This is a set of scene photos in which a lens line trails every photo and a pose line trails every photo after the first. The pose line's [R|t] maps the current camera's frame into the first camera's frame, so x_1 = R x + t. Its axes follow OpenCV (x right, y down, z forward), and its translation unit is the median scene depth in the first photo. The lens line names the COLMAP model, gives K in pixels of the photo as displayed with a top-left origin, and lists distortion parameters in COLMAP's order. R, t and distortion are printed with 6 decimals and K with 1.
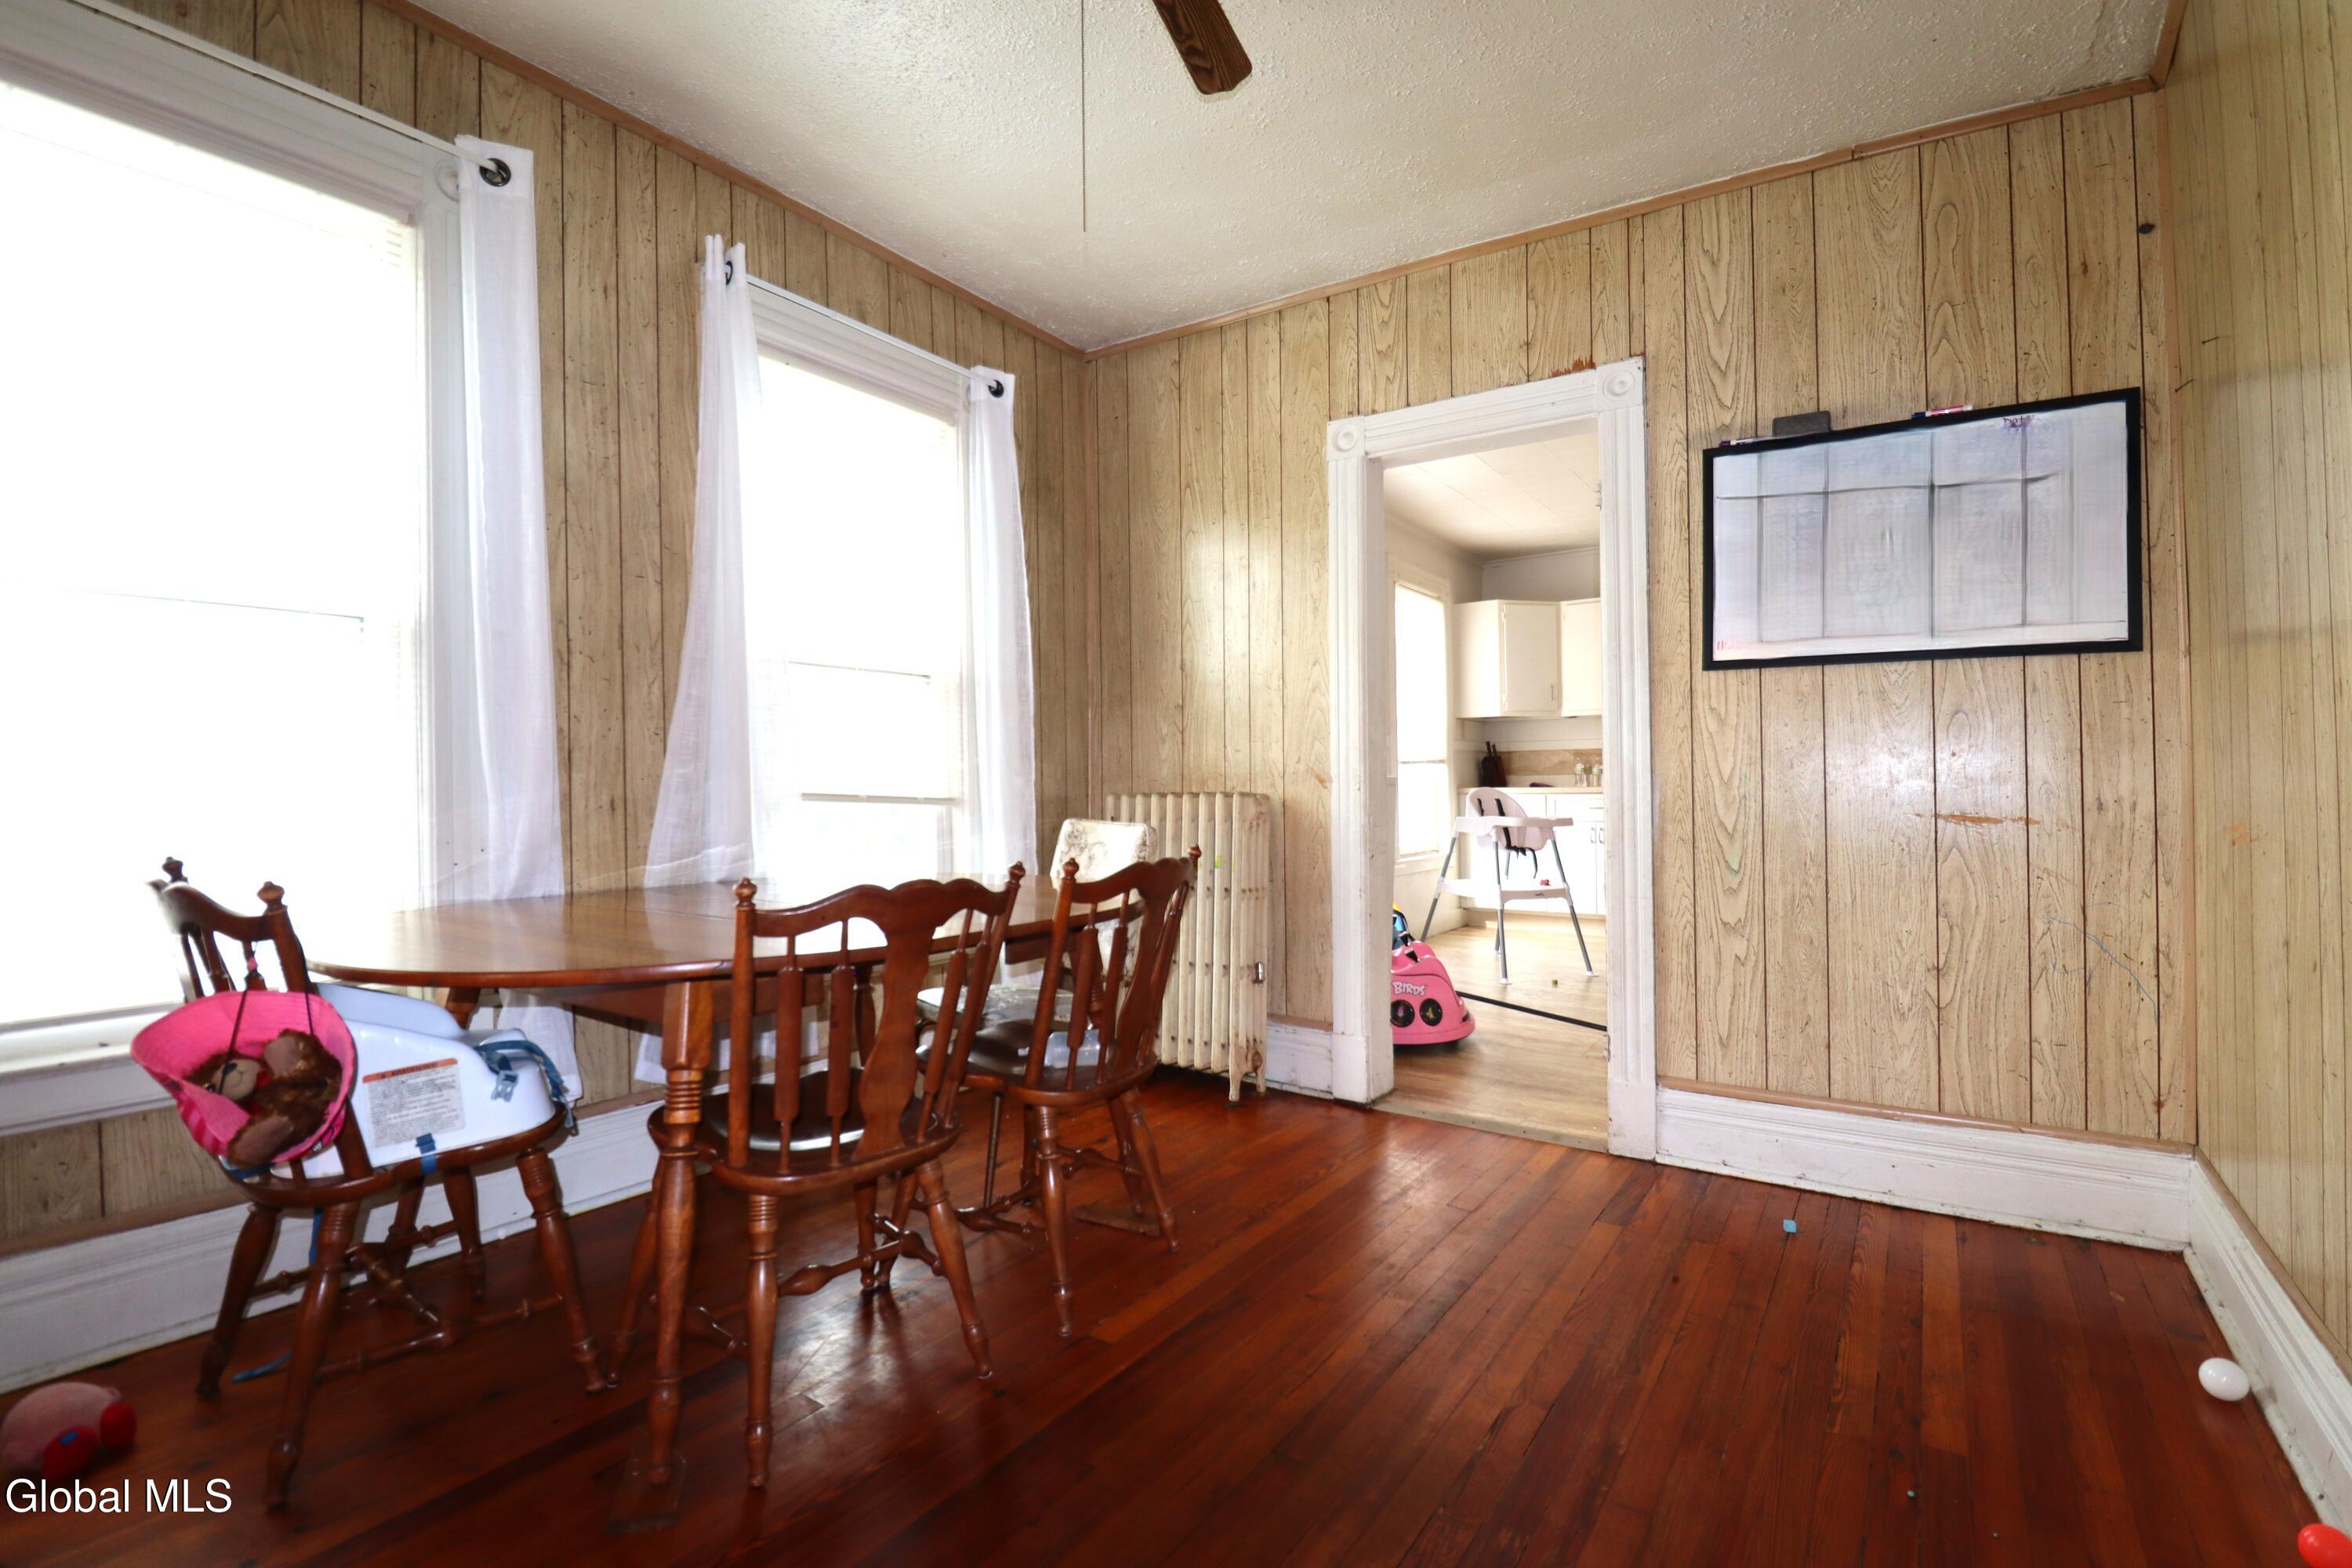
lens RADIAL K [[1098.0, 0, 1177.6], [0, 1098.0, 774.9], [0, 0, 1]] dist [-0.003575, -0.012380]
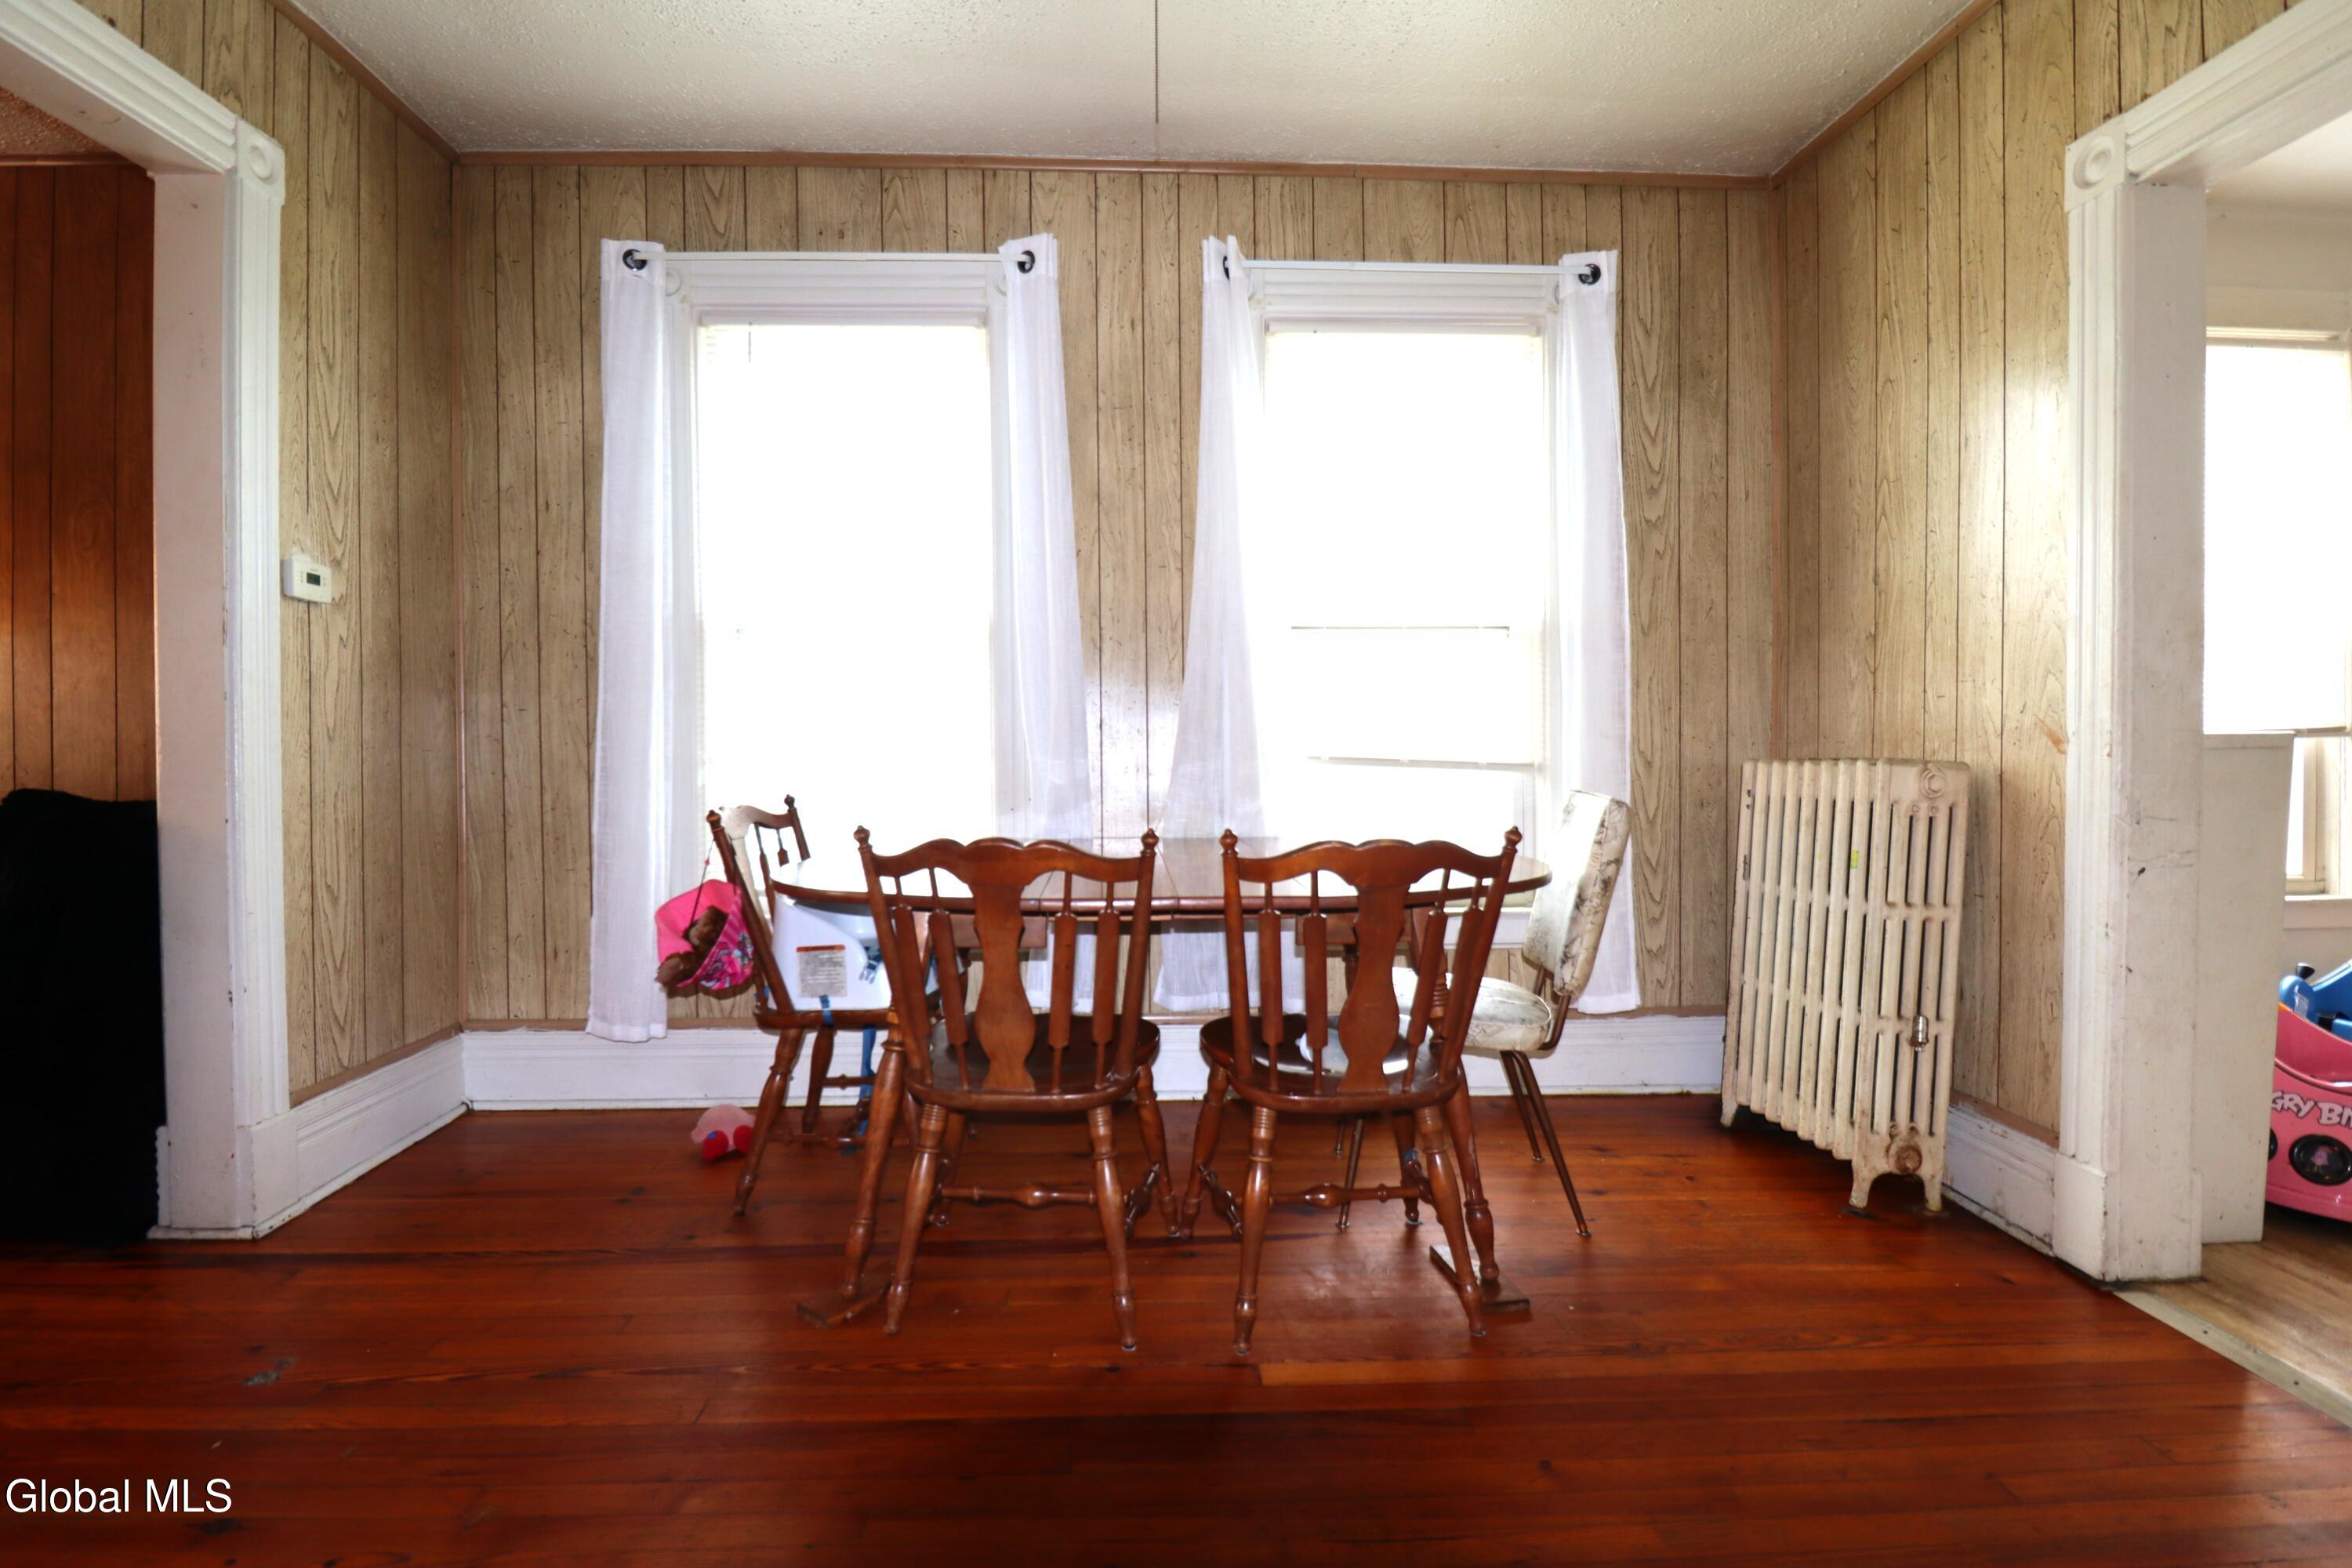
lens RADIAL K [[1096.7, 0, 1169.5], [0, 1096.7, 778.9], [0, 0, 1]] dist [-0.000958, -0.012557]
pose [[0.591892, 0.021071, -0.805742, 0.399077], [0.008173, 0.999450, 0.032141, 0.003421], [0.805976, -0.025610, 0.591394, 0.292007]]
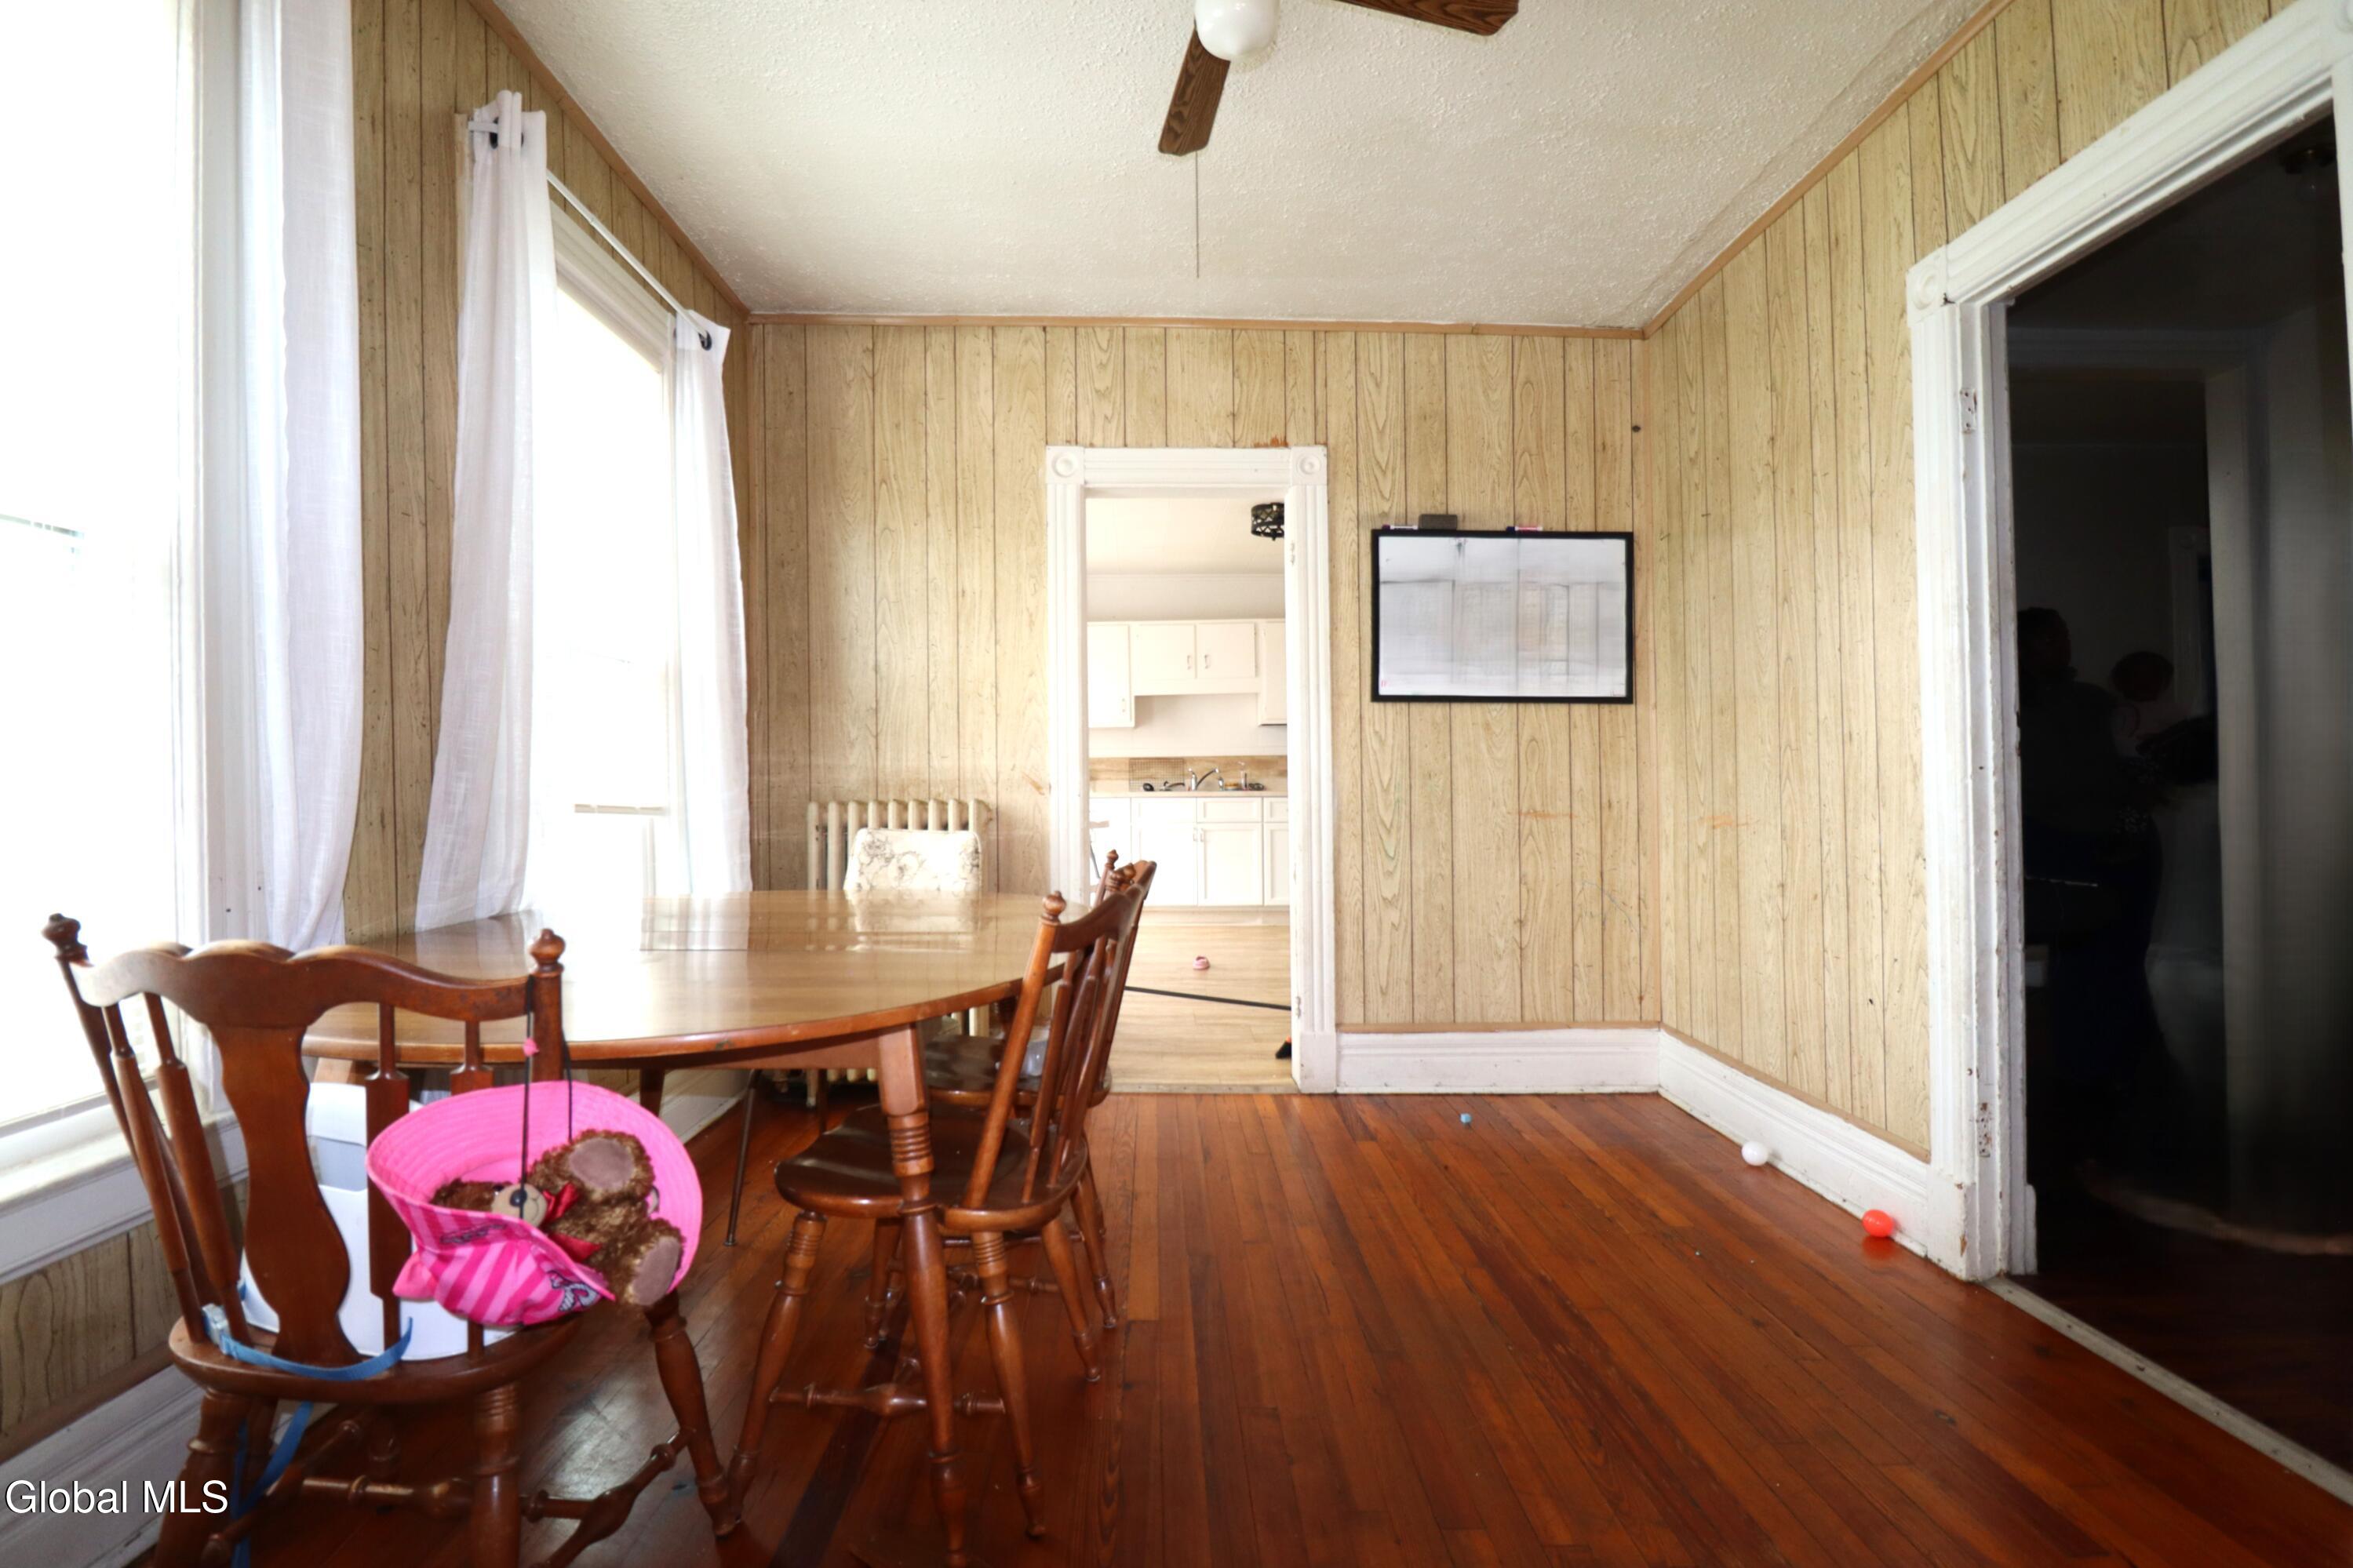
lens RADIAL K [[1101.5, 0, 1175.2], [0, 1101.5, 776.6], [0, 0, 1]] dist [0.002623, -0.020405]
pose [[0.817643, 0.006348, 0.575690, -0.443847], [-0.005049, 0.999980, -0.003856, -0.002020], [-0.575703, 0.000246, 0.817659, 0.080791]]
